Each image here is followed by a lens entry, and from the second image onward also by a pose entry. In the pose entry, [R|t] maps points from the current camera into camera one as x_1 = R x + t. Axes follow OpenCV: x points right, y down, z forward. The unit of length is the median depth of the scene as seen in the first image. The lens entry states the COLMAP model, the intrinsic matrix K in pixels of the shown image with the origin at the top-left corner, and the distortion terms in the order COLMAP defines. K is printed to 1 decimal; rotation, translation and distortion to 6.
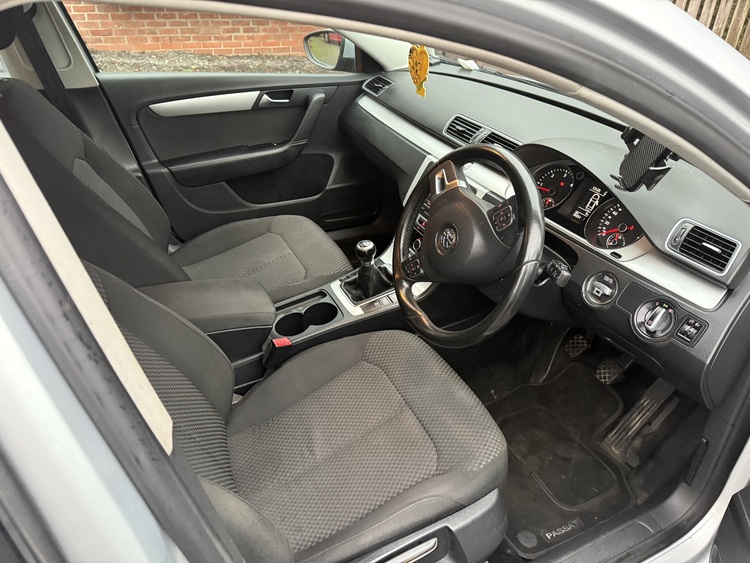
lens RADIAL K [[520.6, 0, 373.9], [0, 520.6, 280.3], [0, 0, 1]] dist [0.004571, 0.001445]
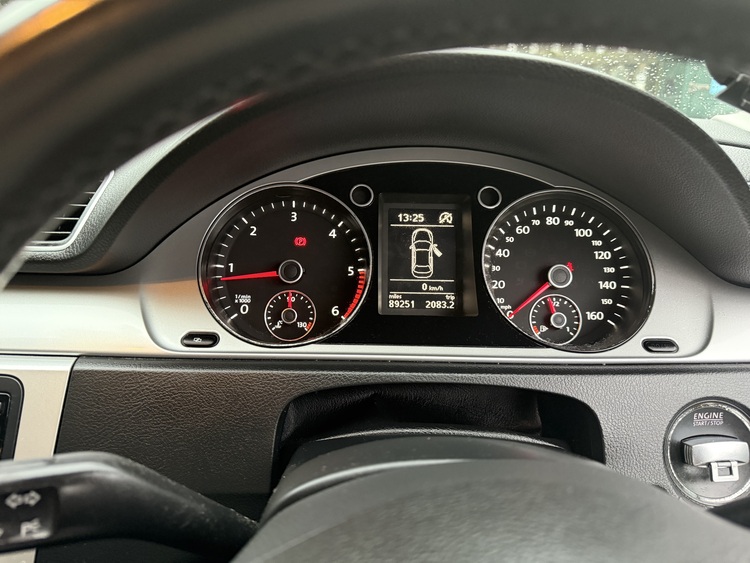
lens RADIAL K [[520.6, 0, 375.2], [0, 520.6, 281.6], [0, 0, 1]] dist [0.004571, 0.001445]
pose [[0.450924, -0.316290, 0.834643, 0.099806], [0.472505, 0.877922, 0.077415, -0.172902], [-0.757236, 0.359464, 0.545324, 0.825999]]
